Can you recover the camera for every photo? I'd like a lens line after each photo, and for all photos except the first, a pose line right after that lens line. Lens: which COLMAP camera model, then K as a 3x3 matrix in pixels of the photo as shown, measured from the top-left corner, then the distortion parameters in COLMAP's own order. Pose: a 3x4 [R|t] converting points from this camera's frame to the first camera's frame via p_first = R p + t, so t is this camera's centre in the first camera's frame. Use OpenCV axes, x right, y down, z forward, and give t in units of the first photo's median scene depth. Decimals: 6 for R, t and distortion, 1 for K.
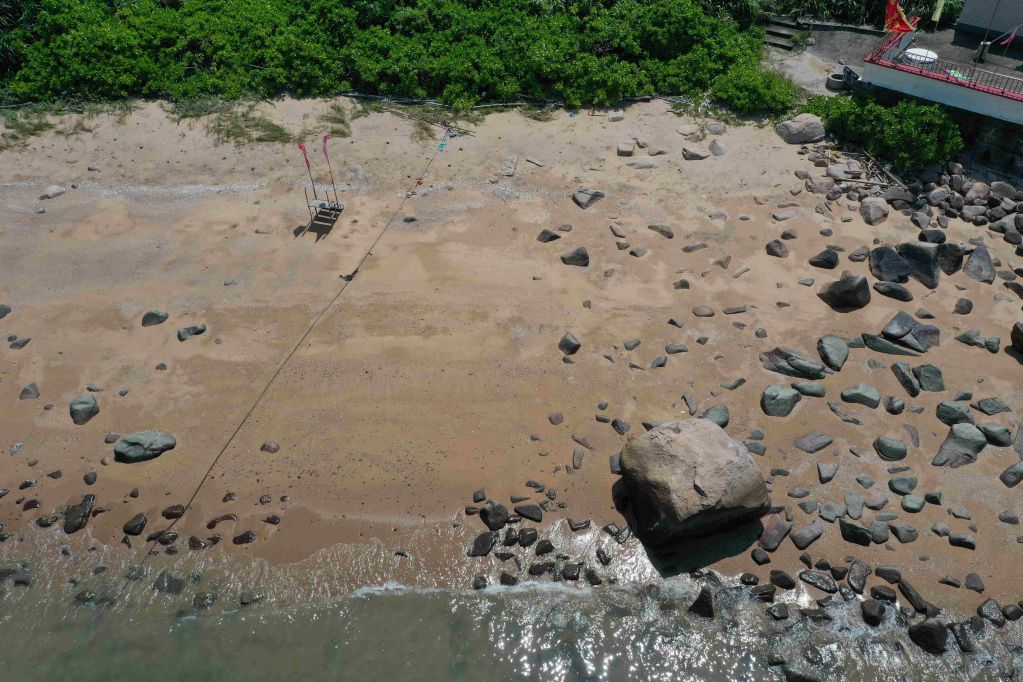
lens RADIAL K [[828.8, 0, 511.5], [0, 828.8, 341.0], [0, 0, 1]] dist [0.008440, 0.009806]
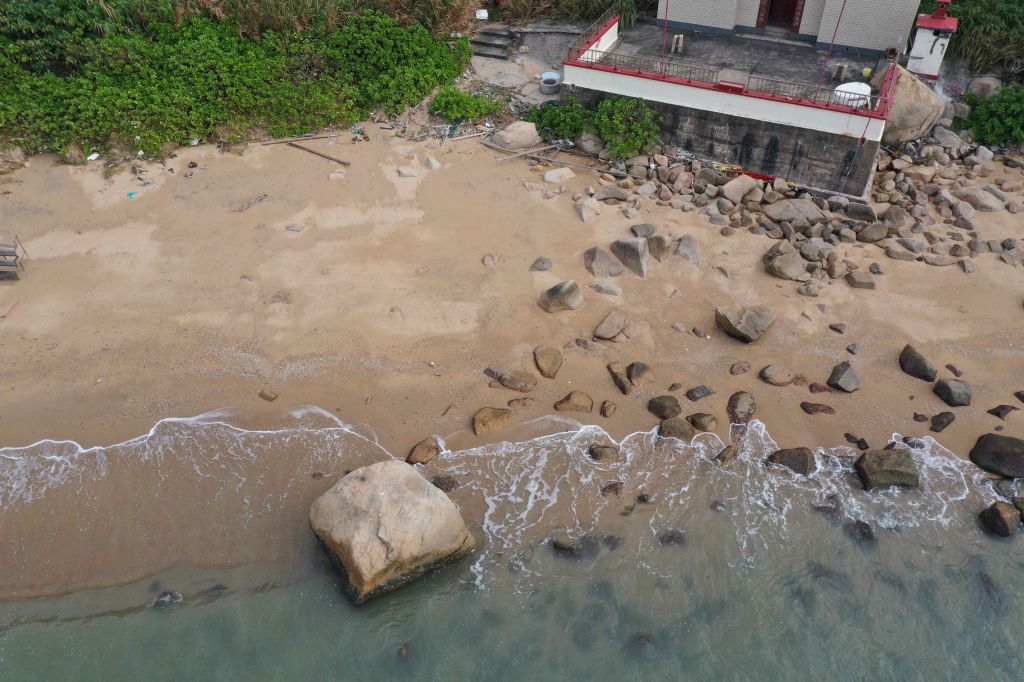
lens RADIAL K [[829.6, 0, 512.0], [0, 829.6, 341.0], [0, 0, 1]] dist [0.008440, 0.009806]
pose [[0.976825, -0.145635, 0.156852, 0.186520], [0.150615, 0.988384, -0.020280, 0.000895], [-0.152077, 0.043434, 0.987414, 0.053406]]
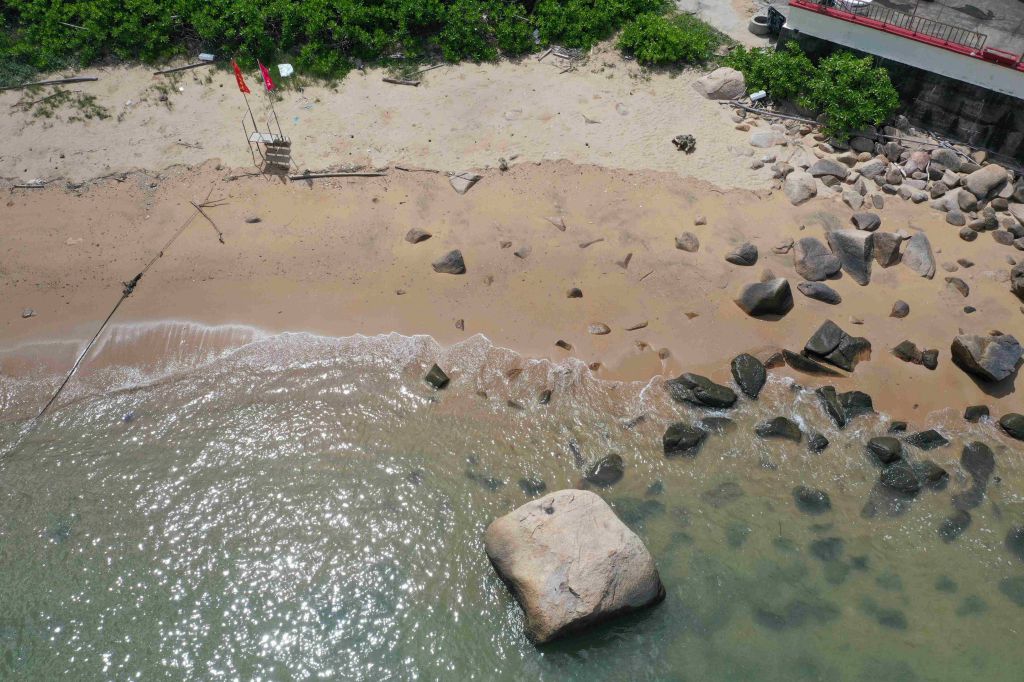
lens RADIAL K [[814.3, 0, 512.0], [0, 814.3, 341.0], [0, 0, 1]] dist [-0.001780, -0.010242]
pose [[0.998106, -0.046119, 0.040714, 0.107506], [0.041490, 0.993284, 0.108009, -0.112731], [-0.045421, -0.106115, 0.993316, 0.177767]]
